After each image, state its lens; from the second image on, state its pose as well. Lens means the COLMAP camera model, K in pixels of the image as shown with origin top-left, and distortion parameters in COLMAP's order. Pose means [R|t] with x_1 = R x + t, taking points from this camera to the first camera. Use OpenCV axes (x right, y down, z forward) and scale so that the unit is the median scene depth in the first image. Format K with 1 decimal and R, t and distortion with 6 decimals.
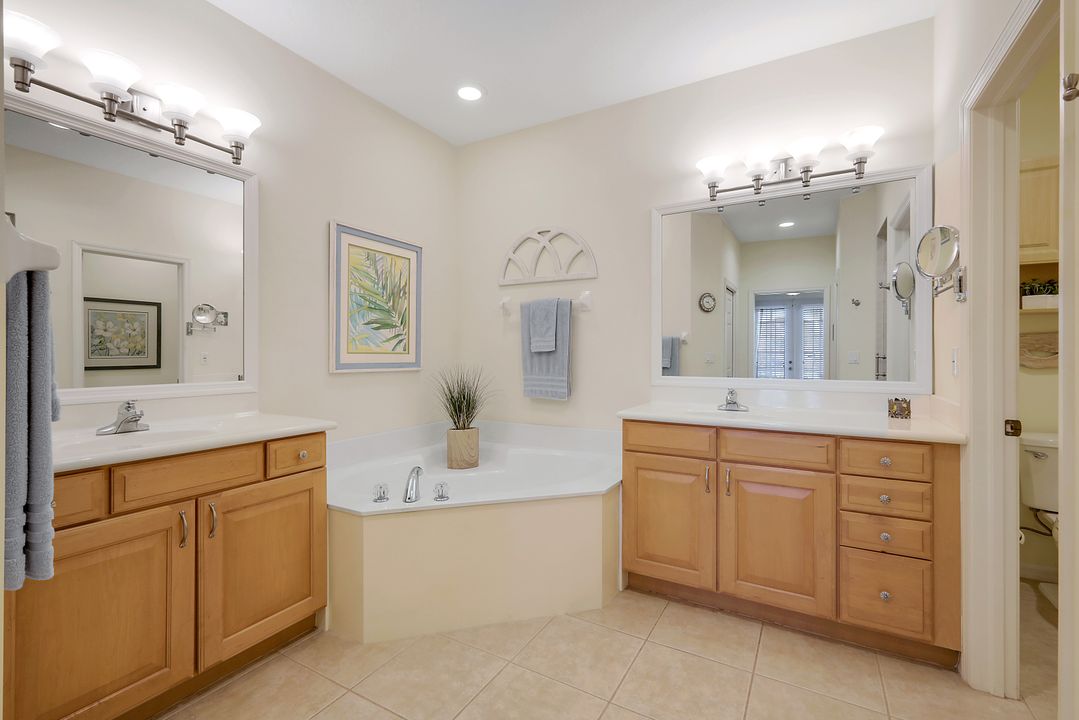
lens RADIAL K [[471.0, 0, 544.1], [0, 471.0, 353.3], [0, 0, 1]] dist [0.003772, -0.000322]
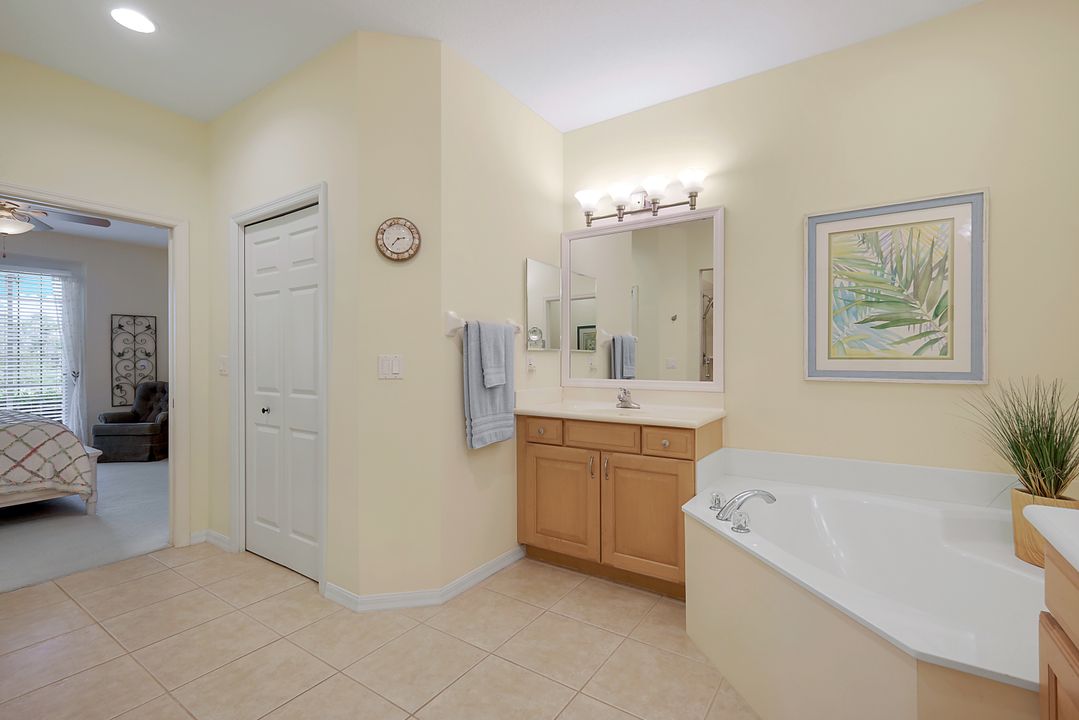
lens RADIAL K [[471.0, 0, 537.8], [0, 471.0, 359.1], [0, 0, 1]] dist [0.003772, -0.000322]
pose [[-0.070784, -0.003861, -0.997484, 0.470884], [0.001923, 0.999990, -0.004008, 0.002738], [0.997490, -0.002202, -0.070775, 0.498876]]
